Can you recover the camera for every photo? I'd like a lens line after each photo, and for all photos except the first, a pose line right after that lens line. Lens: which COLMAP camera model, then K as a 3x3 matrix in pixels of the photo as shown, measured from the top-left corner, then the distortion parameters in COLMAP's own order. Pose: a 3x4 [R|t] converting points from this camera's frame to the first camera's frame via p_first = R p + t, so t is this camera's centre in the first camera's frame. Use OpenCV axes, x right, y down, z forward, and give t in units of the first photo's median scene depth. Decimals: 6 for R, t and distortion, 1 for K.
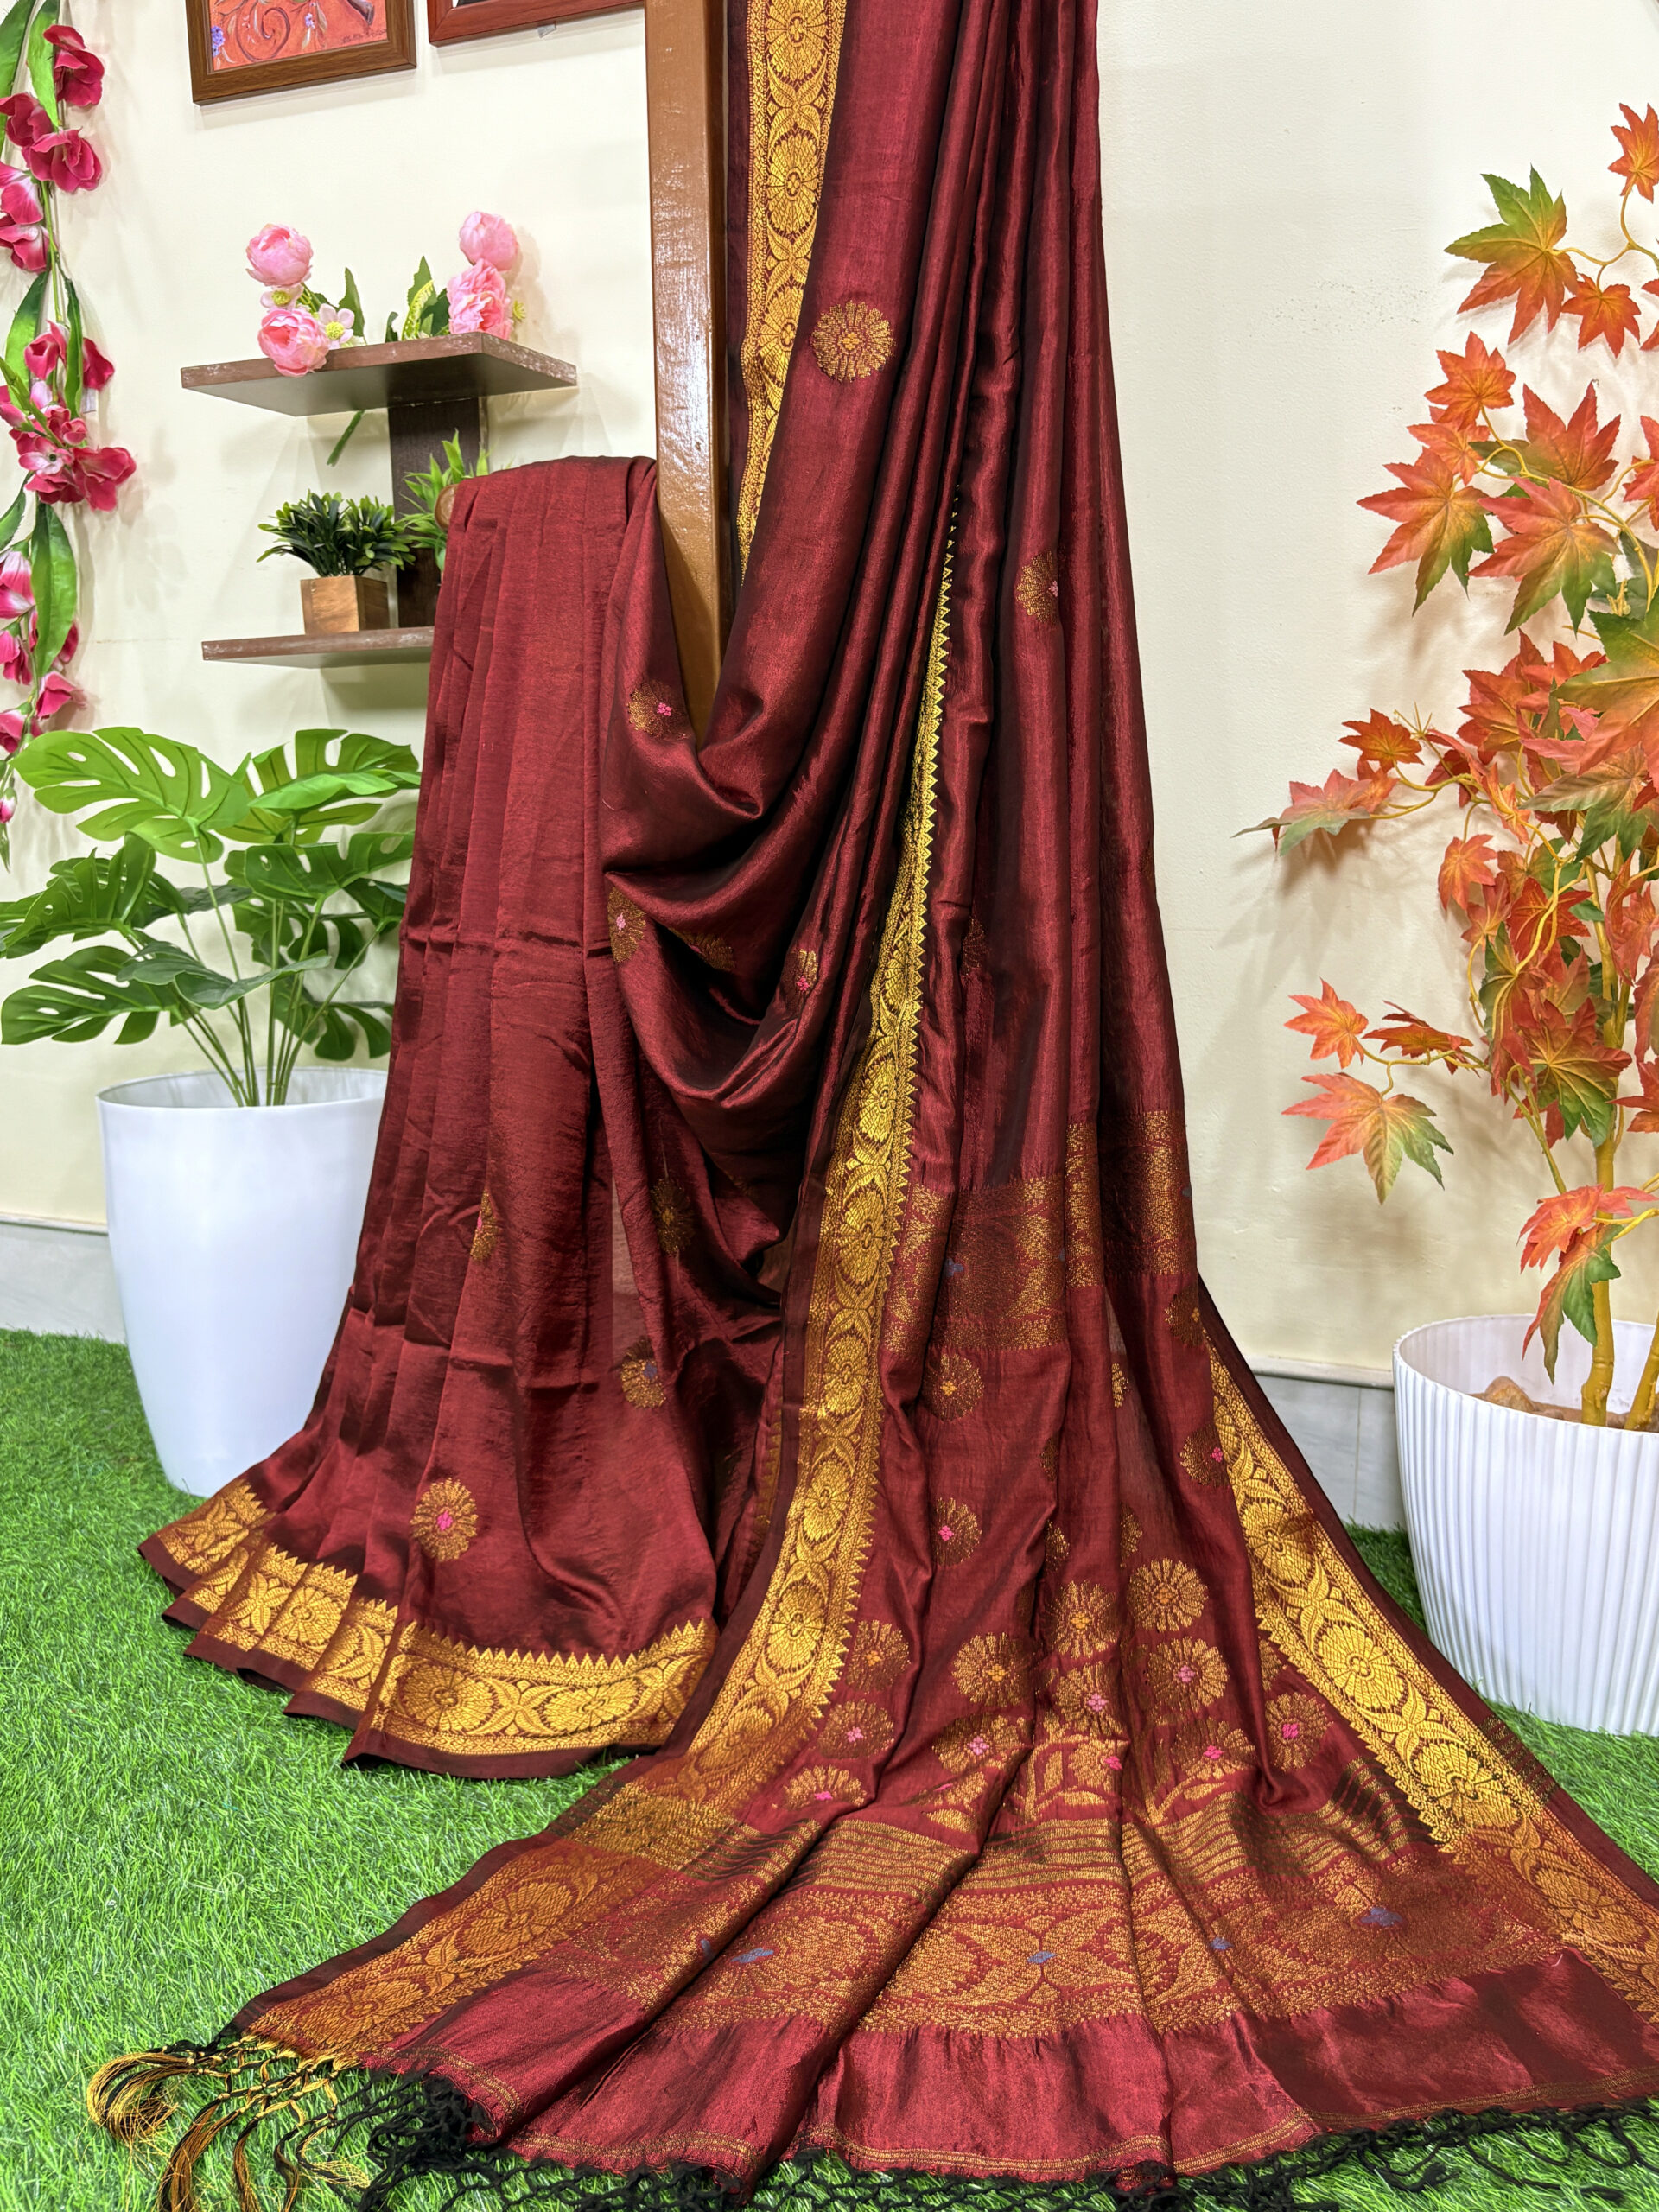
lens RADIAL K [[1786.7, 0, 829.5], [0, 1786.7, 1106.0], [0, 0, 1]] dist [0.050901, -0.062587]
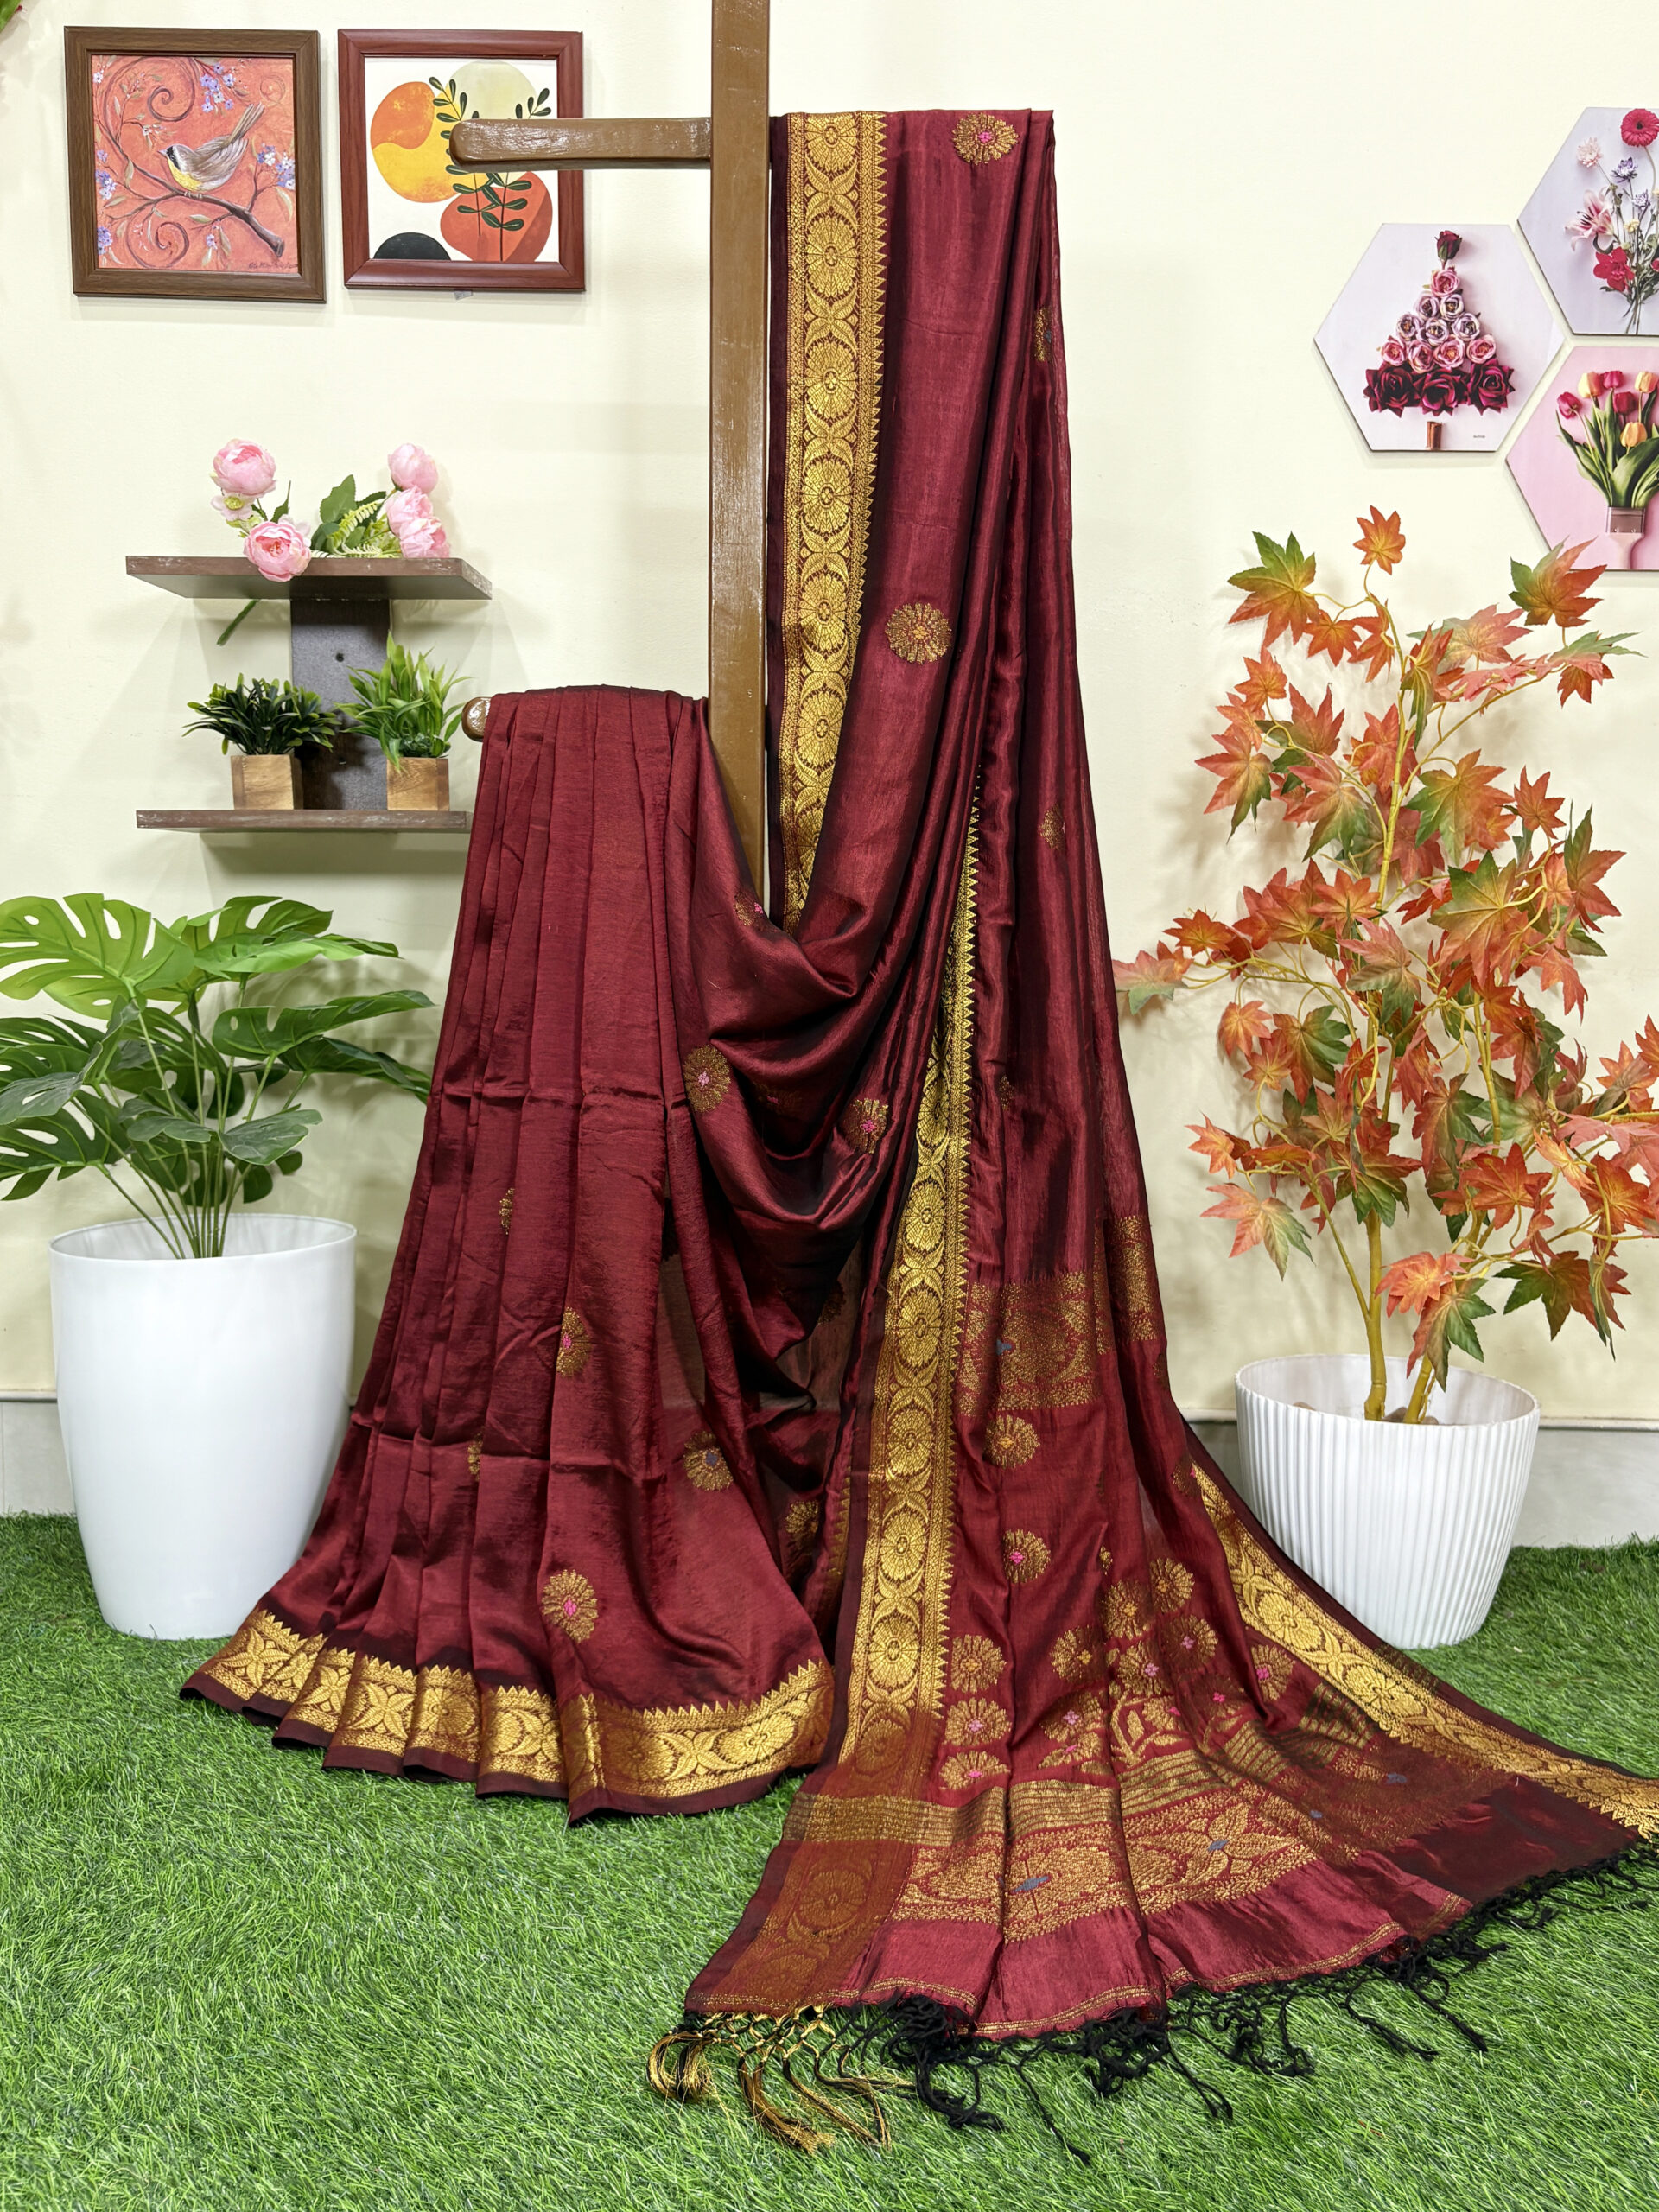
lens RADIAL K [[1786.7, 0, 829.5], [0, 1786.7, 1106.0], [0, 0, 1]] dist [0.050901, -0.062587]
pose [[0.925282, -0.024380, 0.378496, -0.499535], [0.047190, 0.997578, -0.051105, -0.020199], [-0.376333, 0.065147, 0.924191, -0.135048]]
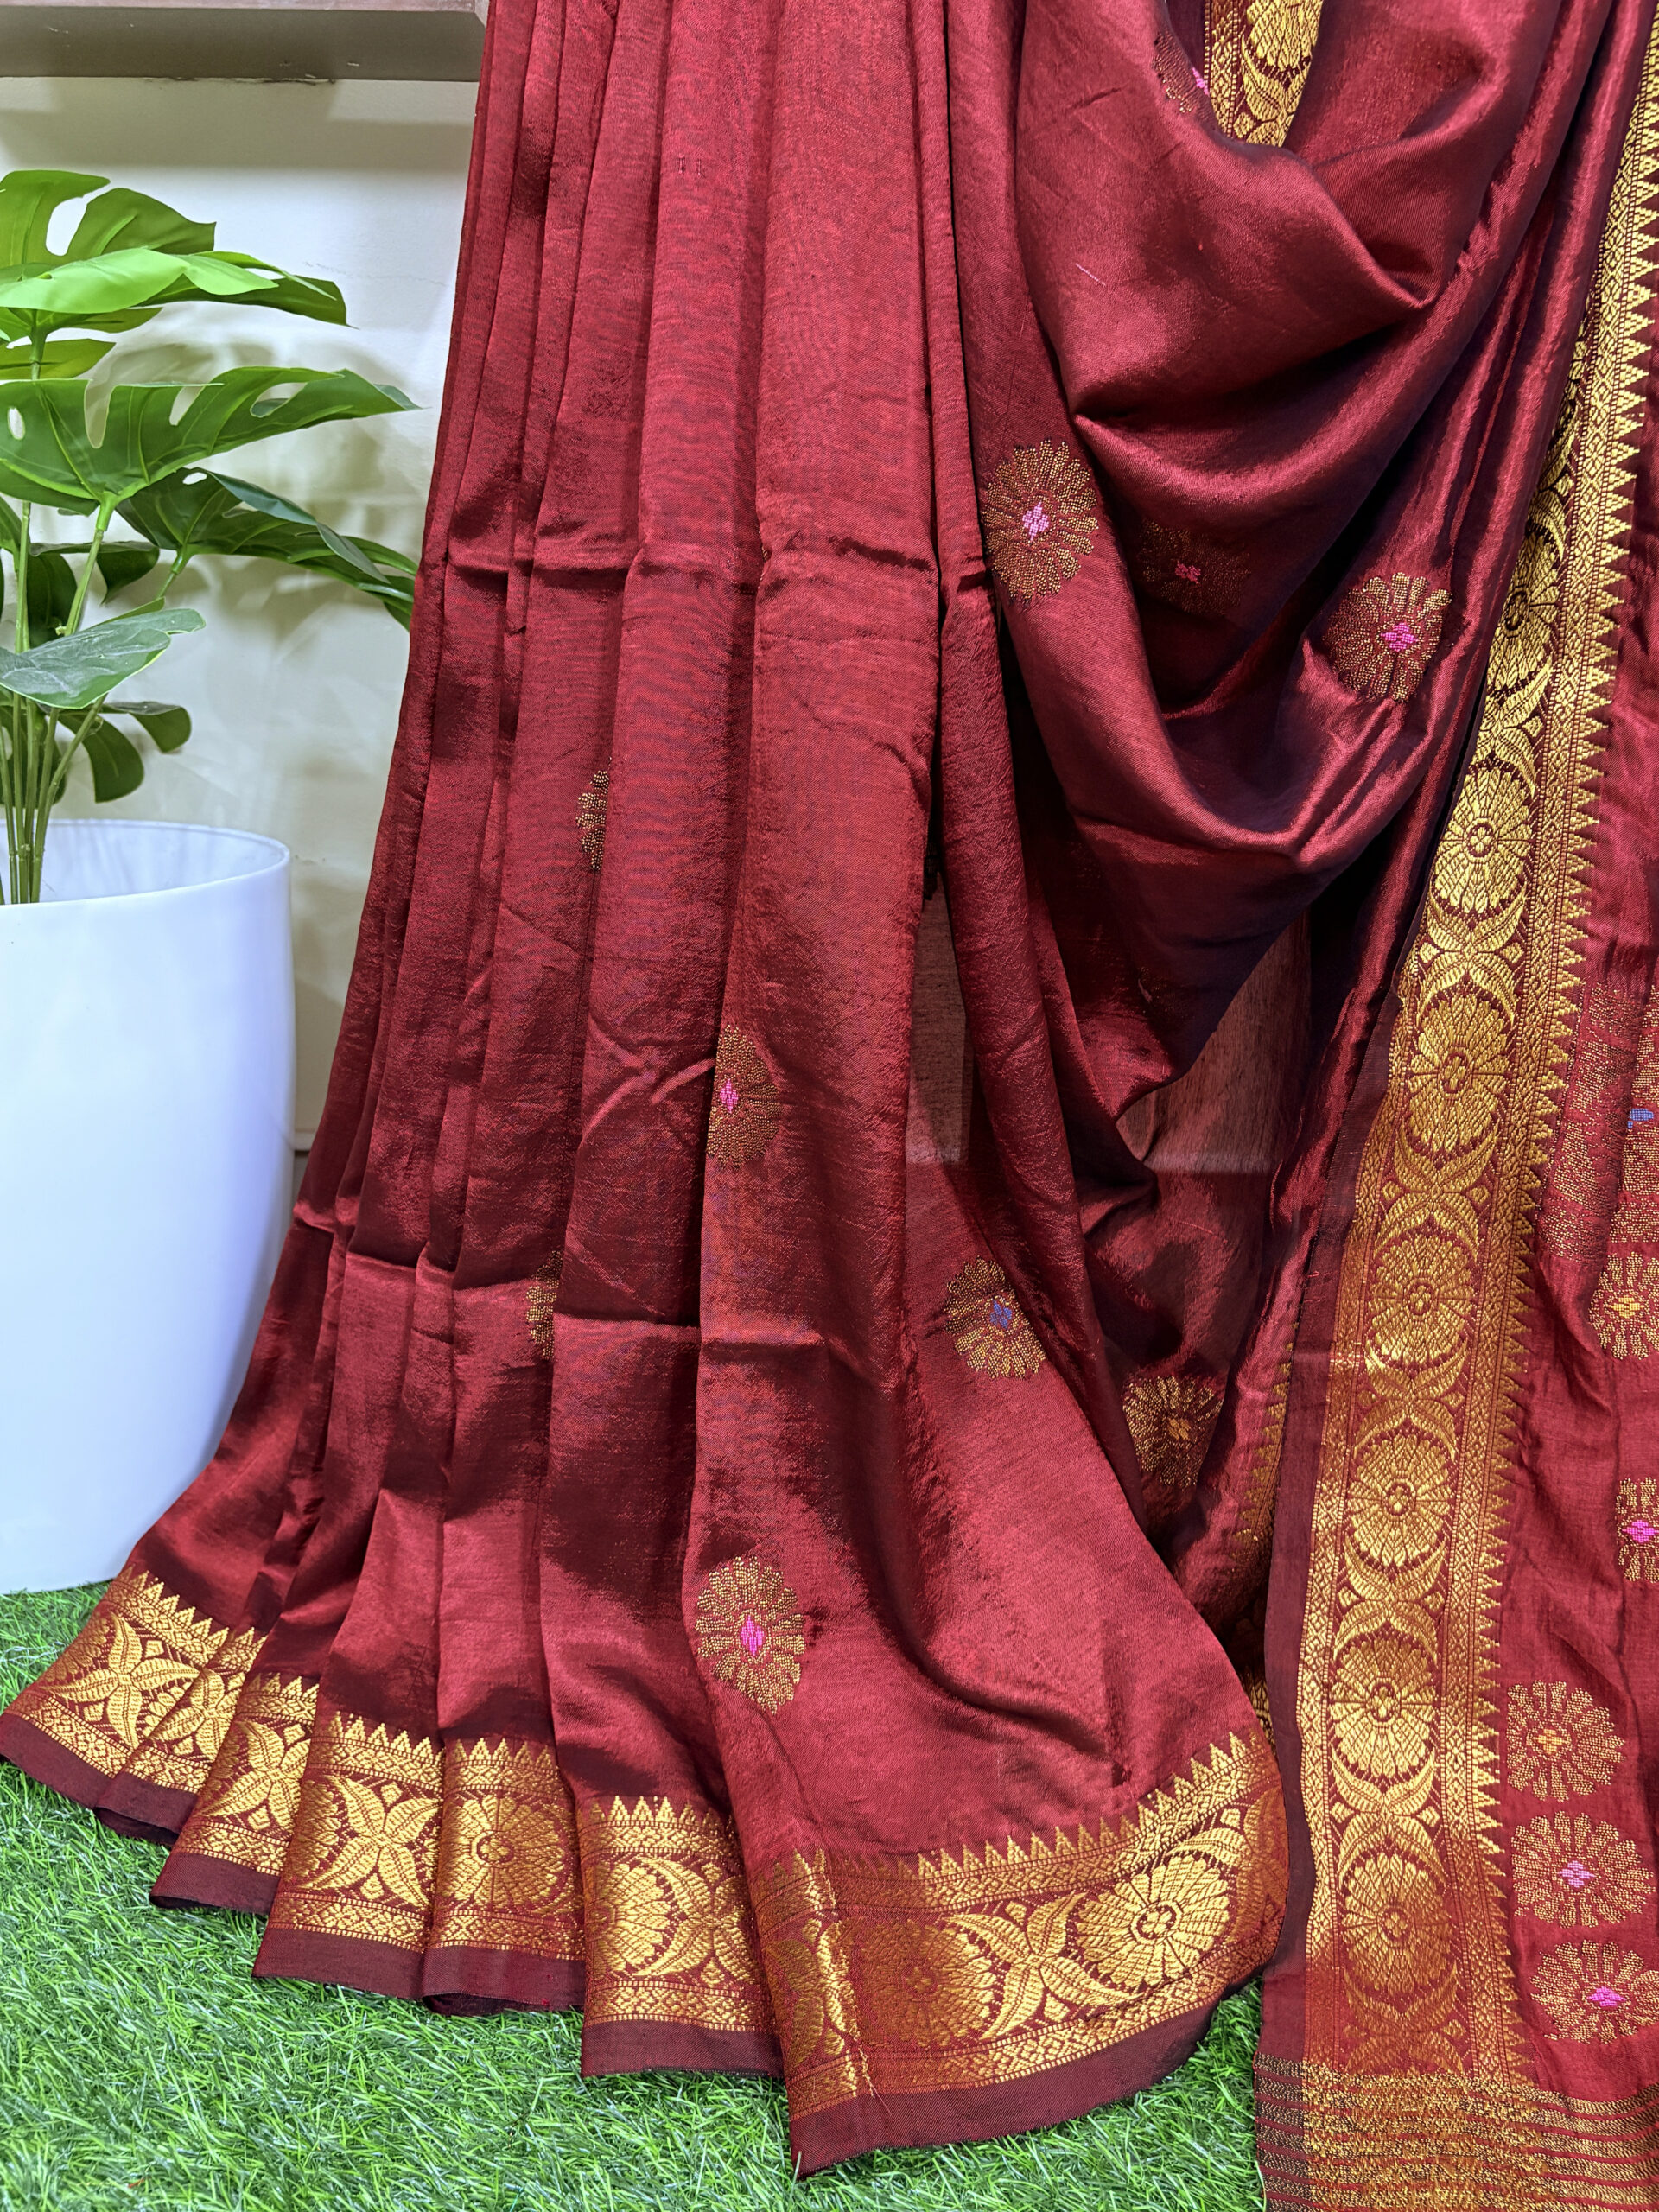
lens RADIAL K [[1789.6, 0, 852.7], [0, 1789.6, 1123.3], [0, 0, 1]] dist [0.010817, 0.001249]
pose [[0.916558, -0.092558, 0.389042, -0.398344], [0.032635, 0.986914, 0.157913, -0.012285], [-0.398567, -0.132040, 0.907584, 0.523260]]
